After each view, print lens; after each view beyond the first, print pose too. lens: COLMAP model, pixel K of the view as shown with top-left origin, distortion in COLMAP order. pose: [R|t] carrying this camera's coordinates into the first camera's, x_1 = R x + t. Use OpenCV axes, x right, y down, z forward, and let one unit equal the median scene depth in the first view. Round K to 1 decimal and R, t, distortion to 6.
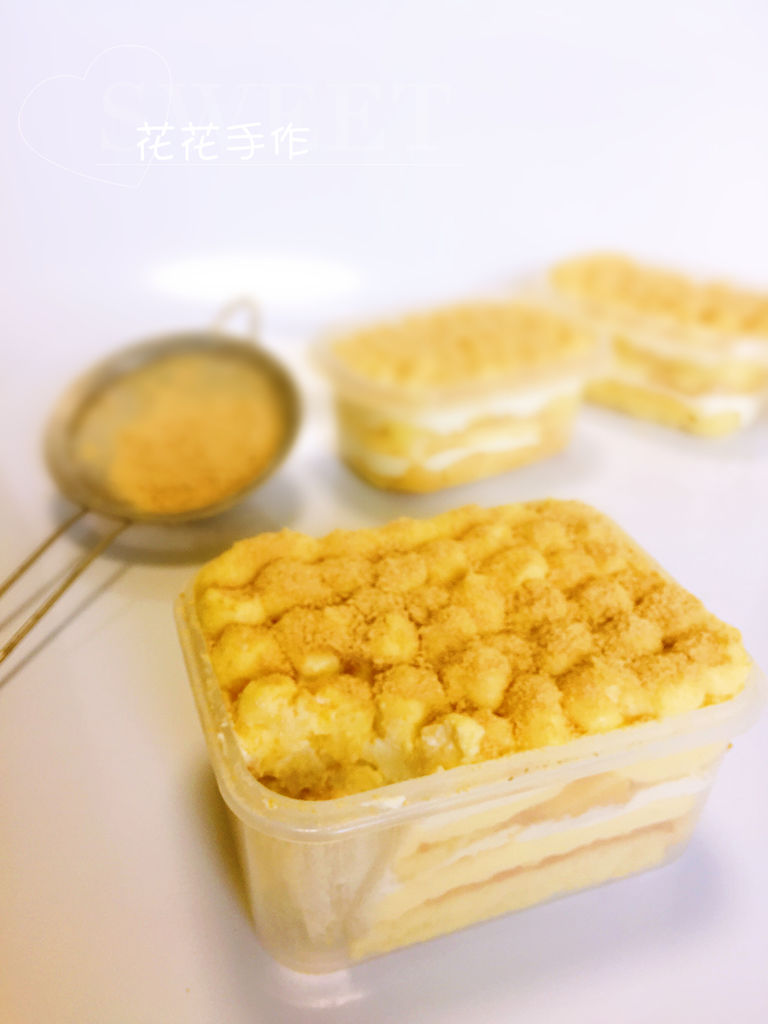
lens RADIAL K [[897.3, 0, 384.8], [0, 897.3, 465.9], [0, 0, 1]] dist [0.010403, -0.005417]
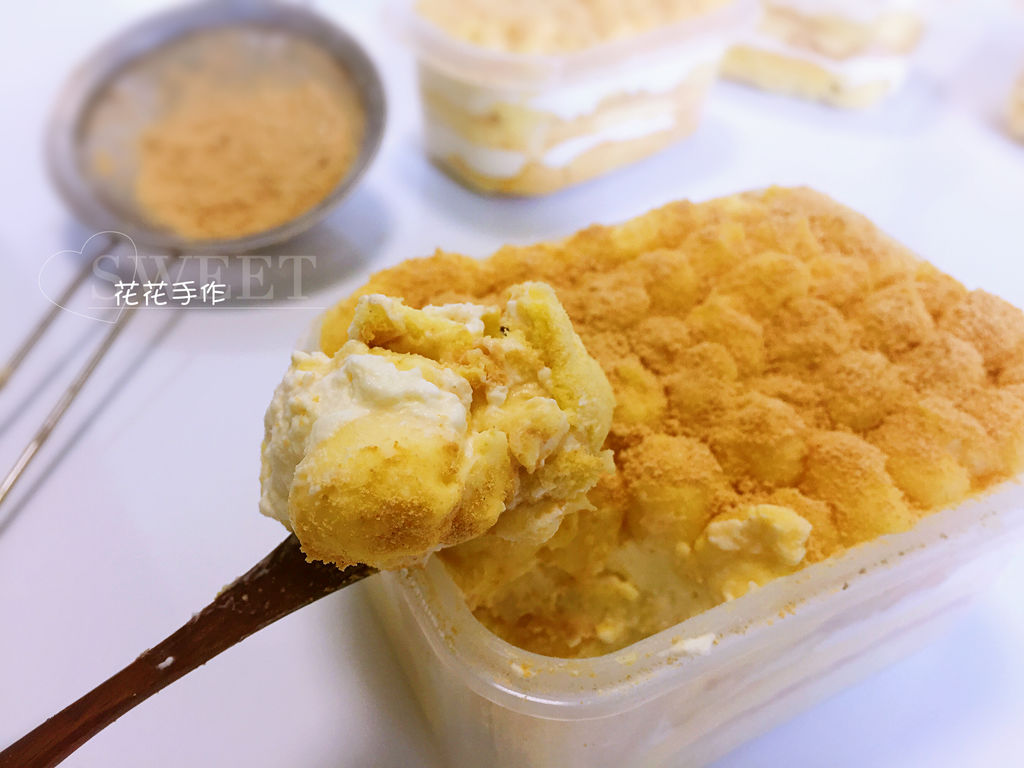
lens RADIAL K [[897.3, 0, 512.5], [0, 897.3, 368.6], [0, 0, 1]] dist [0.010403, -0.005417]
pose [[0.991169, -0.078048, 0.107207, -0.145931], [0.054209, 0.976289, 0.209574, 0.020423], [-0.121022, -0.201912, 0.971898, 0.324442]]
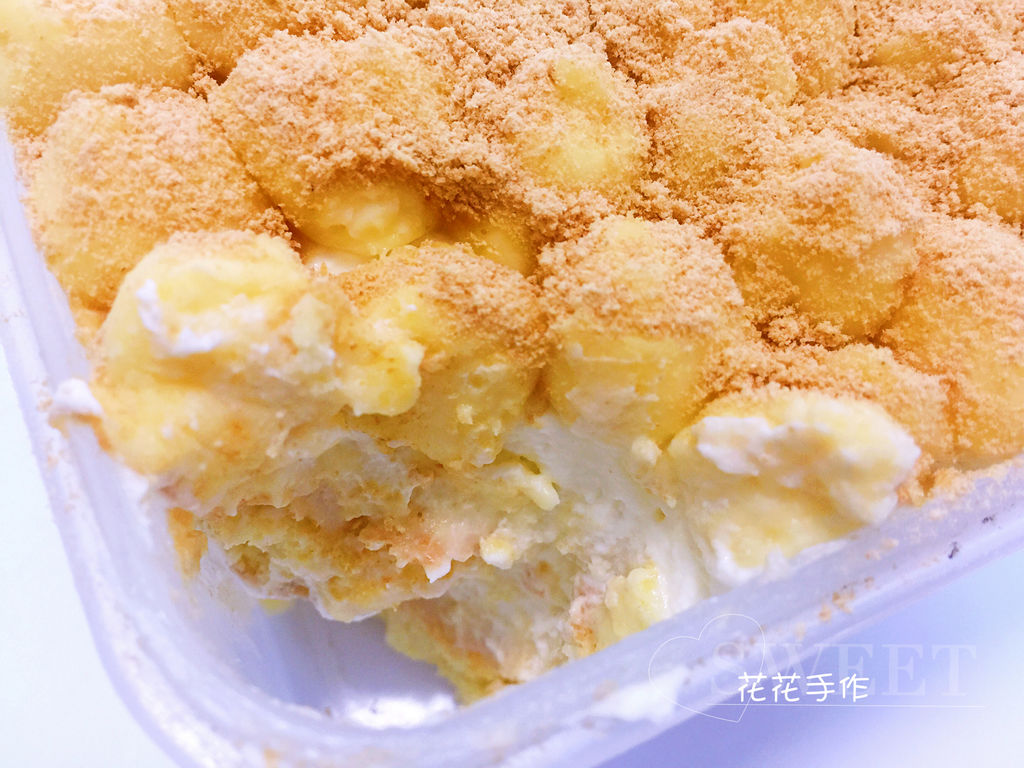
lens RADIAL K [[897.3, 0, 512.5], [0, 897.3, 368.6], [0, 0, 1]] dist [0.010403, -0.005417]
pose [[0.993400, -0.058892, 0.098426, -0.050964], [-0.003640, 0.841503, 0.540240, 0.081577], [-0.114642, -0.537033, 0.835735, 0.635793]]
